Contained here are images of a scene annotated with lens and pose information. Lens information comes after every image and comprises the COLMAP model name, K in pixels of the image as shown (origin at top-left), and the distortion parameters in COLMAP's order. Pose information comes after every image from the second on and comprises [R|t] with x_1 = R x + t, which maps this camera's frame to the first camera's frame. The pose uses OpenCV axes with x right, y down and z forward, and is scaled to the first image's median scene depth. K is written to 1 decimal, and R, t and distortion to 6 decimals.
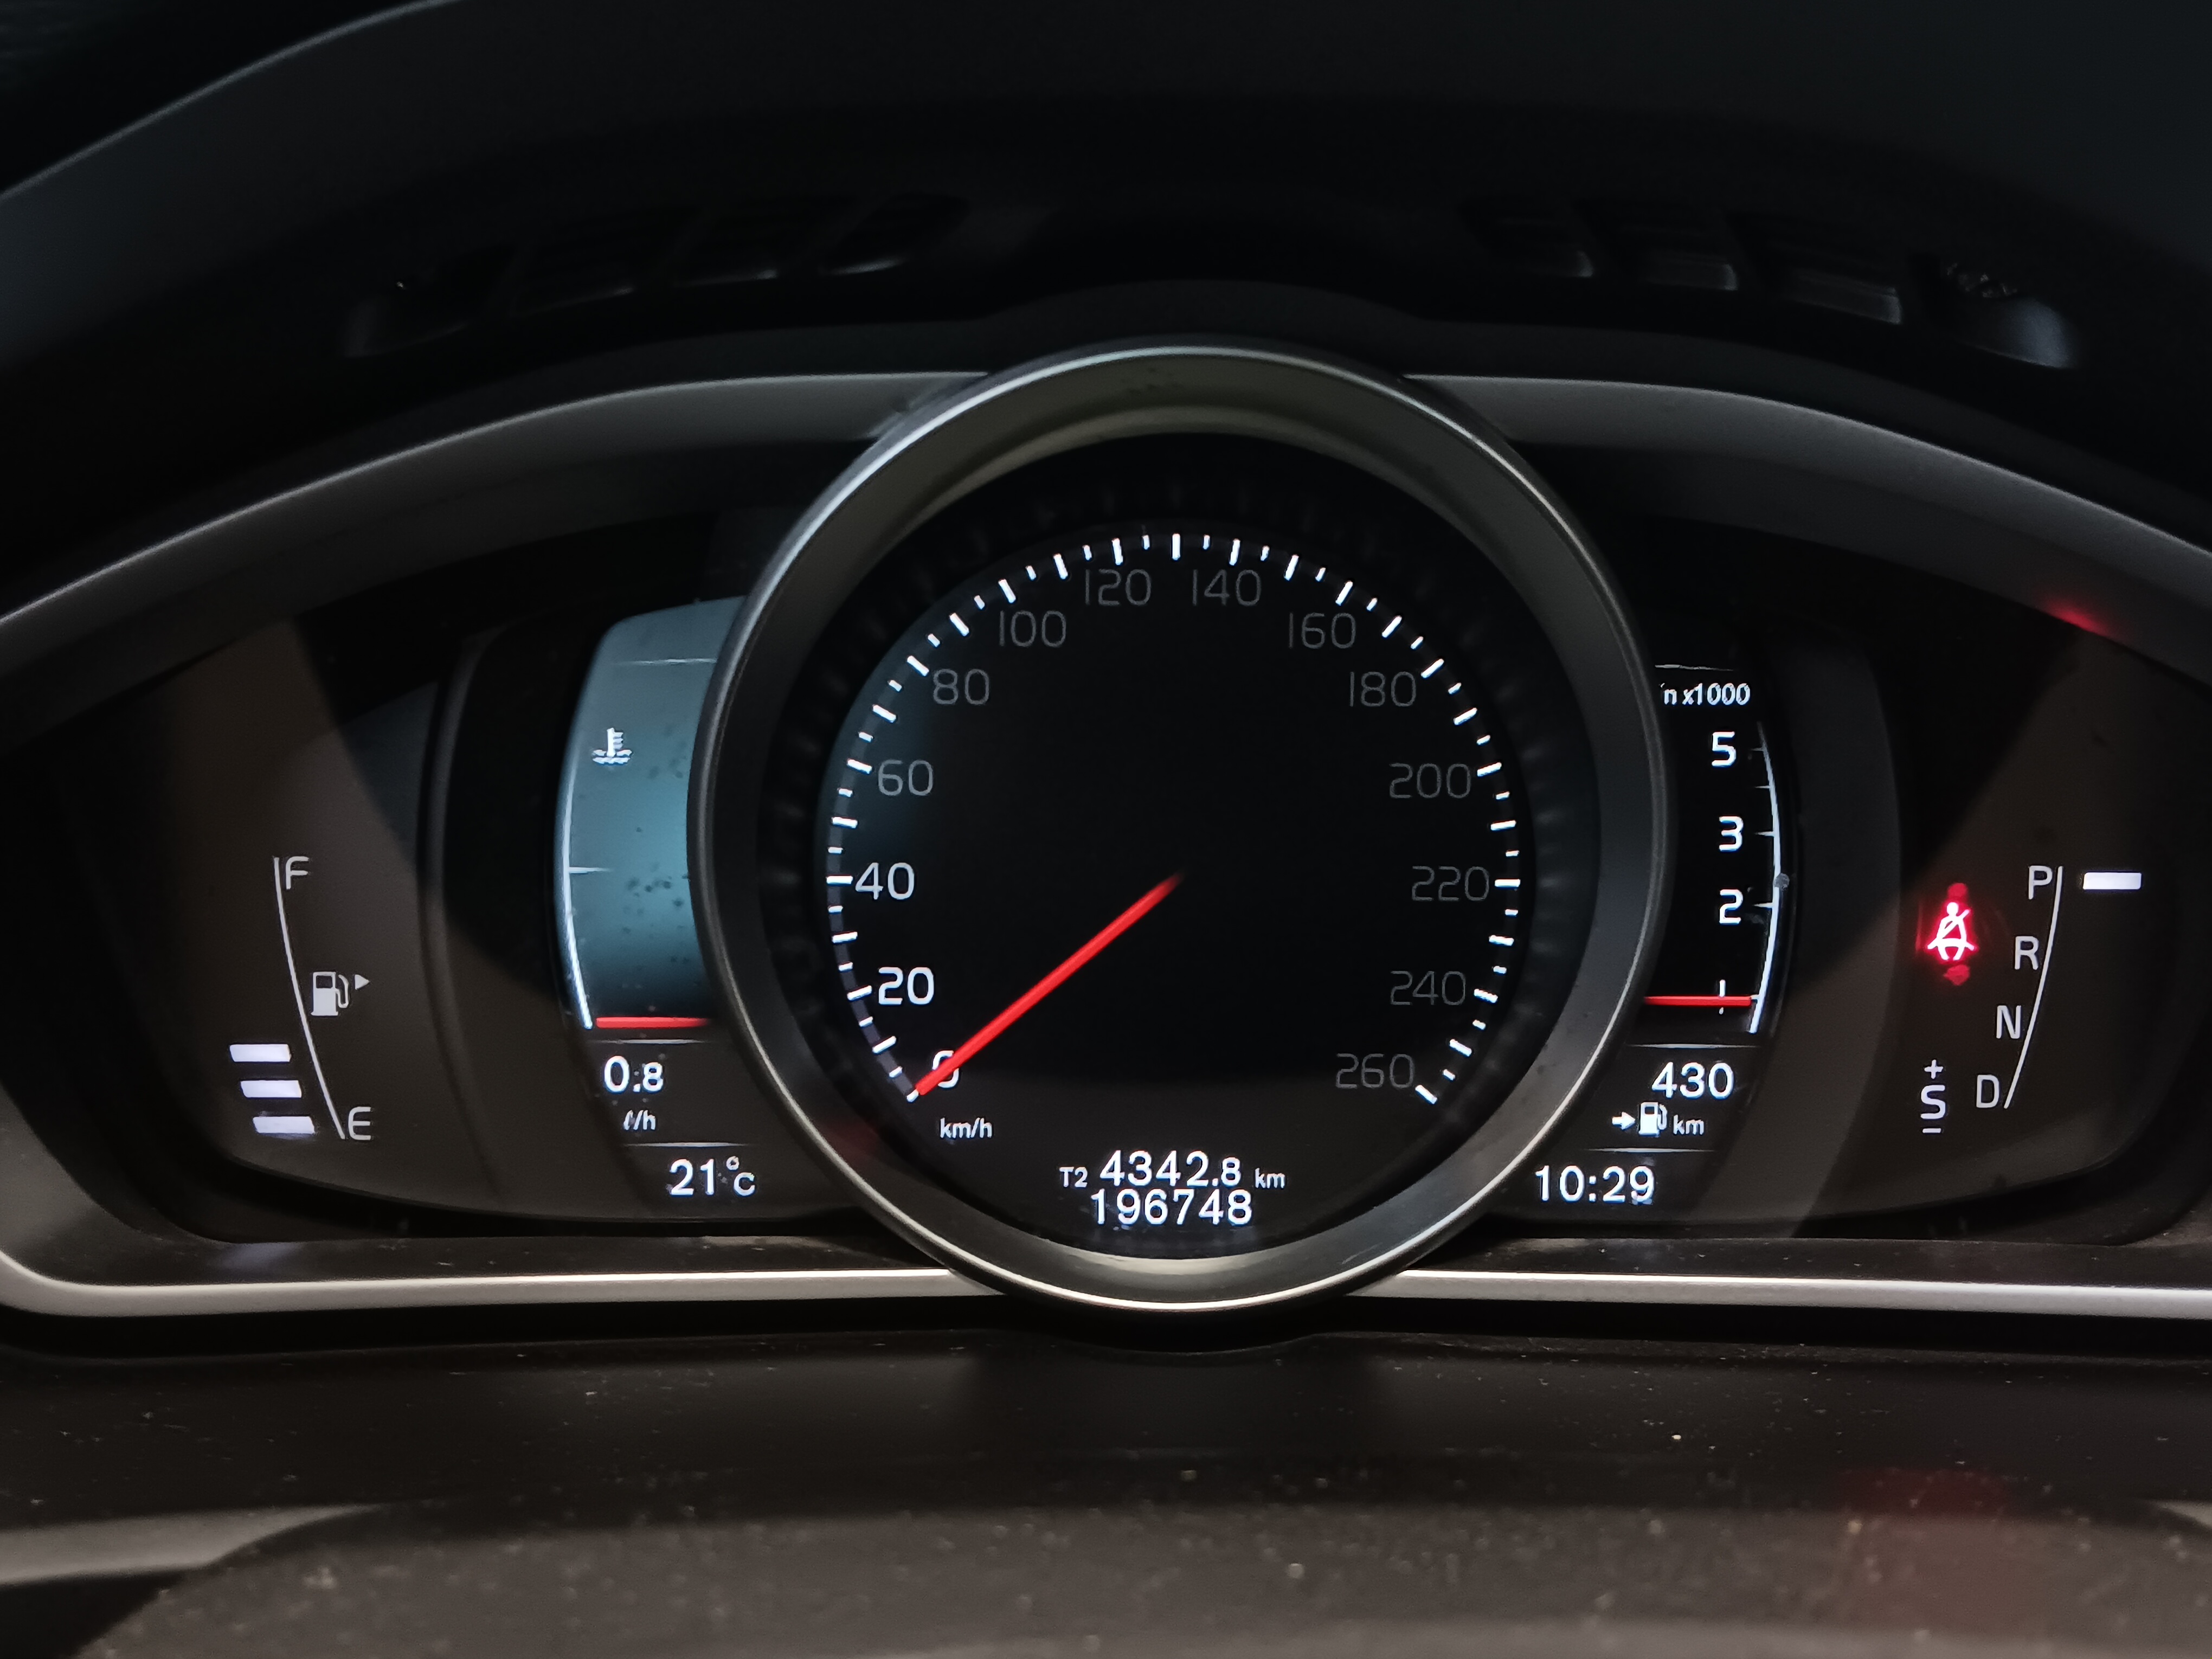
lens RADIAL K [[2289.0, 0, 1106.0], [0, 2289.0, 829.5], [0, 0, 1]] dist [0.111414, -0.453897]
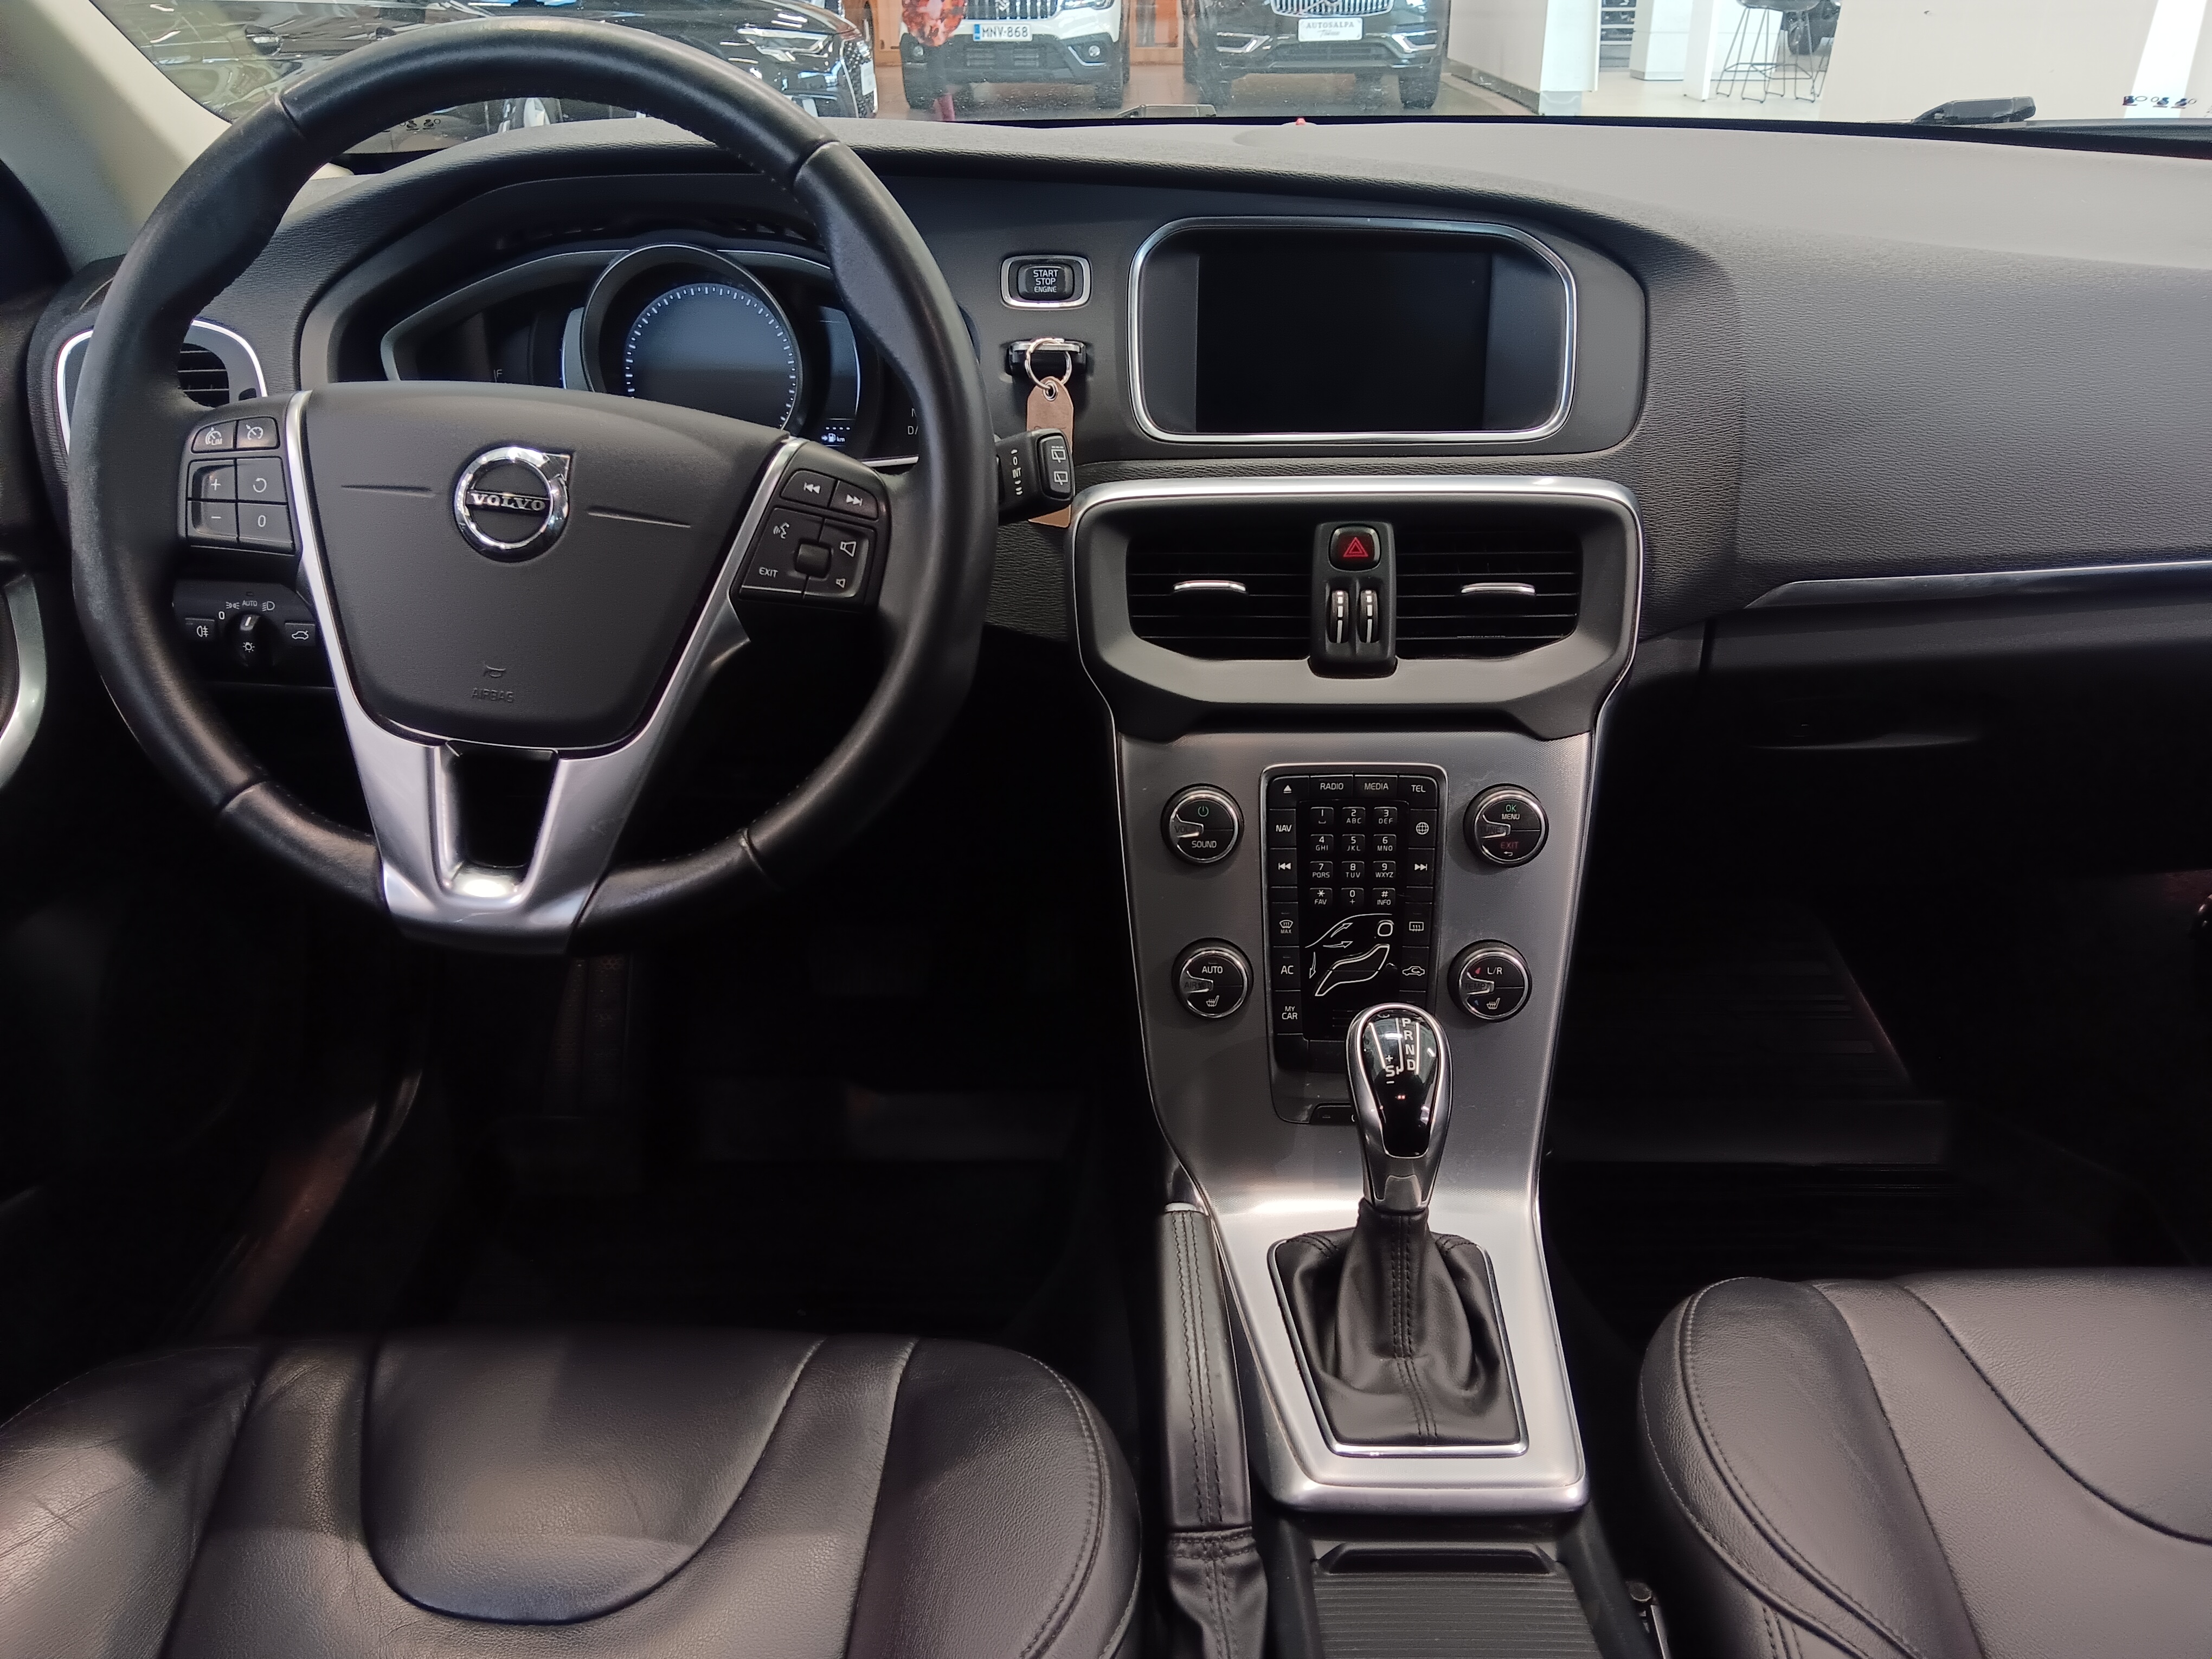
lens RADIAL K [[1637.7, 0, 1106.0], [0, 1637.7, 829.5], [0, 0, 1]] dist [0.085933, -0.142269]
pose [[0.999286, 0.005278, -0.037403, 0.853361], [0.001210, 0.985207, 0.171366, 0.316519], [0.037754, -0.171289, 0.984497, -2.027987]]
